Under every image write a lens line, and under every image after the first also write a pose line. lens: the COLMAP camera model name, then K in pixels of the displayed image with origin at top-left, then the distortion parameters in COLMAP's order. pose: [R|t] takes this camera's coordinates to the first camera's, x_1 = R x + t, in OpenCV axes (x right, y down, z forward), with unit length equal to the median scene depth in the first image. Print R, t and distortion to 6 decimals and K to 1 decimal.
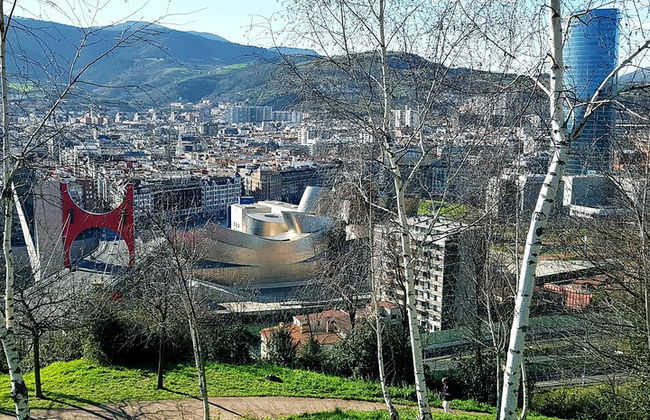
lens RADIAL K [[1125.4, 0, 325.0], [0, 1125.4, 210.0], [0, 0, 1]] dist [0.024694, 0.213277]
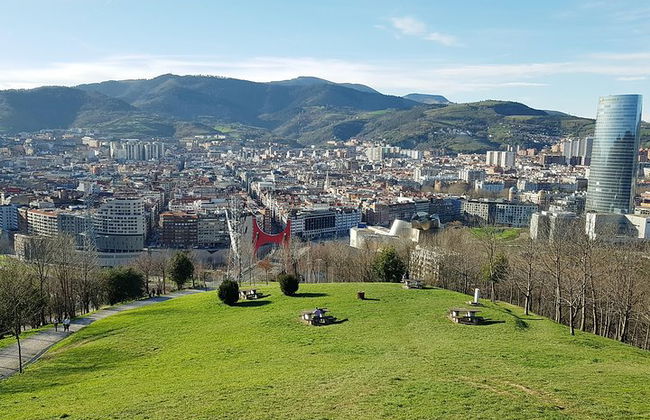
lens RADIAL K [[1125.4, 0, 325.0], [0, 1125.4, 210.0], [0, 0, 1]] dist [0.024694, 0.213277]
pose [[0.987733, 0.038911, -0.151227, 0.081901], [-0.037912, 0.999236, 0.009486, -0.029316], [0.151480, -0.003636, 0.988454, -0.409028]]
